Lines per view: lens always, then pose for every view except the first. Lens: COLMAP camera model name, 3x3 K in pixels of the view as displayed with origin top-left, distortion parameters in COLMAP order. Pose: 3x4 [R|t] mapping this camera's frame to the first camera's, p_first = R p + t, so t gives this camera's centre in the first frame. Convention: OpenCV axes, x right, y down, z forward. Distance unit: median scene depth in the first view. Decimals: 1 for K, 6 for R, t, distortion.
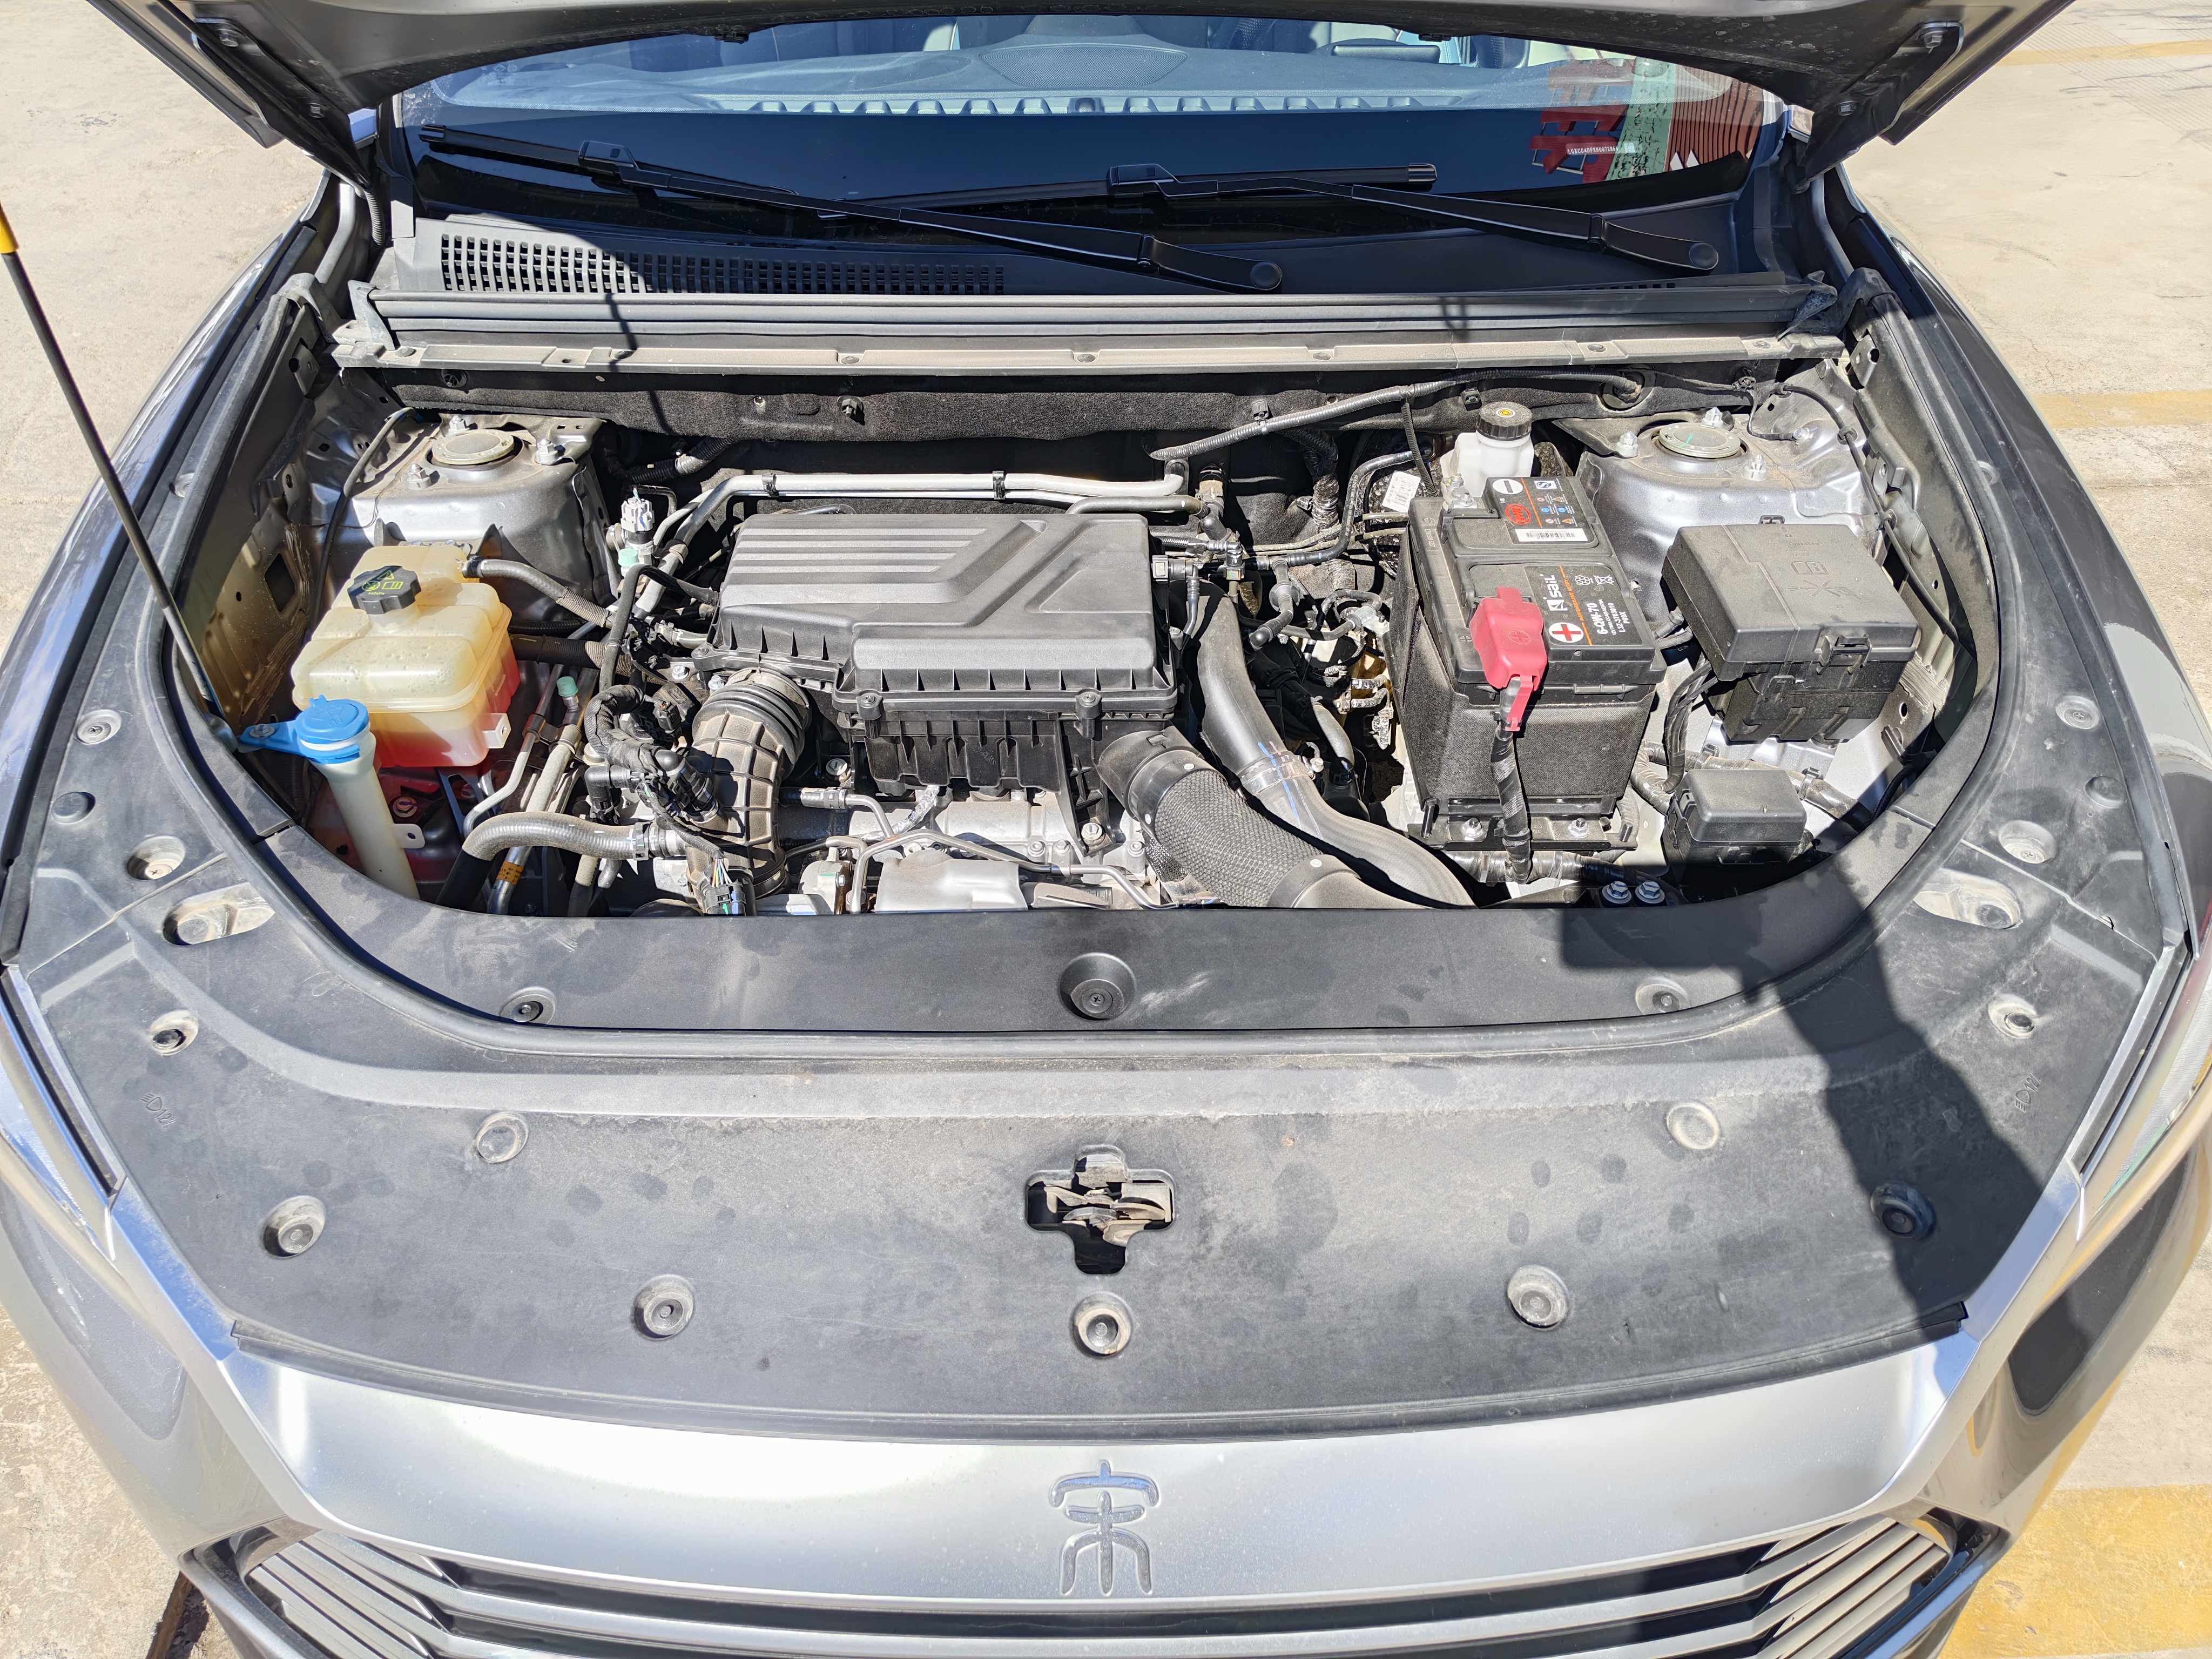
lens RADIAL K [[1571.8, 0, 1095.4], [0, 1571.8, 830.8], [0, 0, 1]] dist [0.043863, -0.053955]
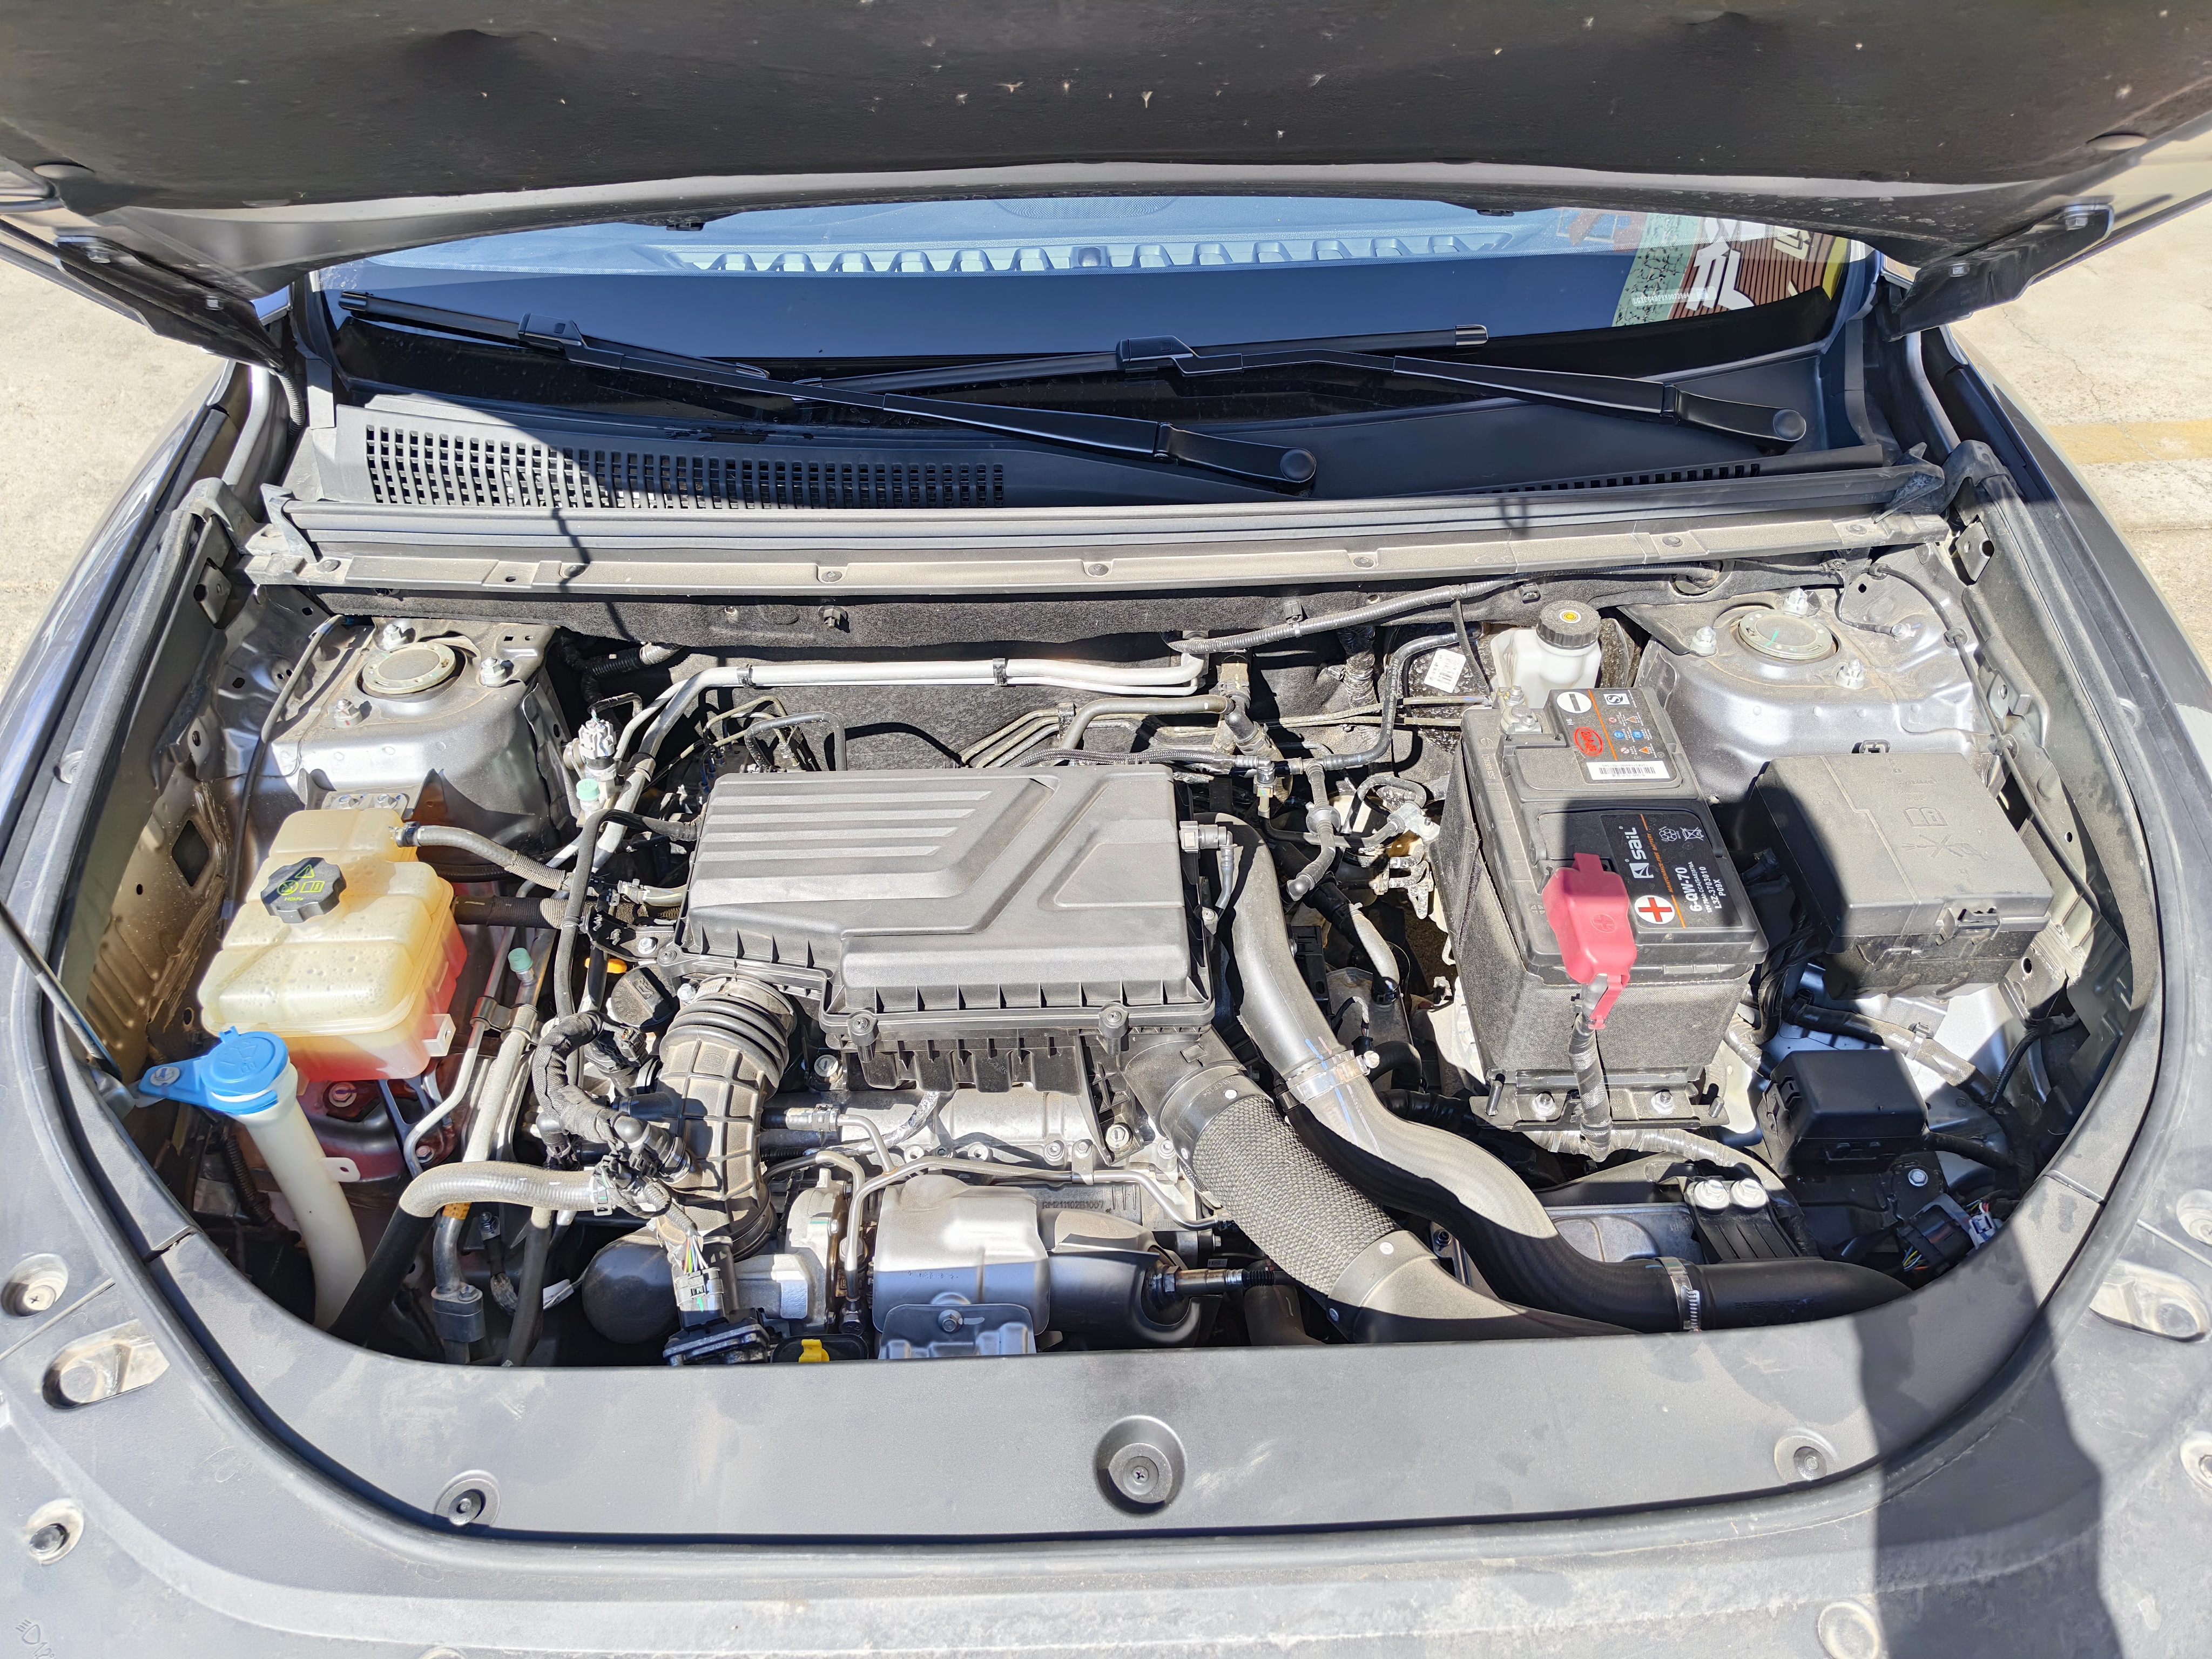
lens RADIAL K [[1571.8, 0, 1093.7], [0, 1571.8, 835.3], [0, 0, 1]] dist [0.043863, -0.053955]
pose [[0.999838, -0.017568, 0.003817, -0.015826], [0.017413, 0.999153, 0.037272, -0.200714], [-0.004469, -0.037200, 0.999298, 0.122409]]
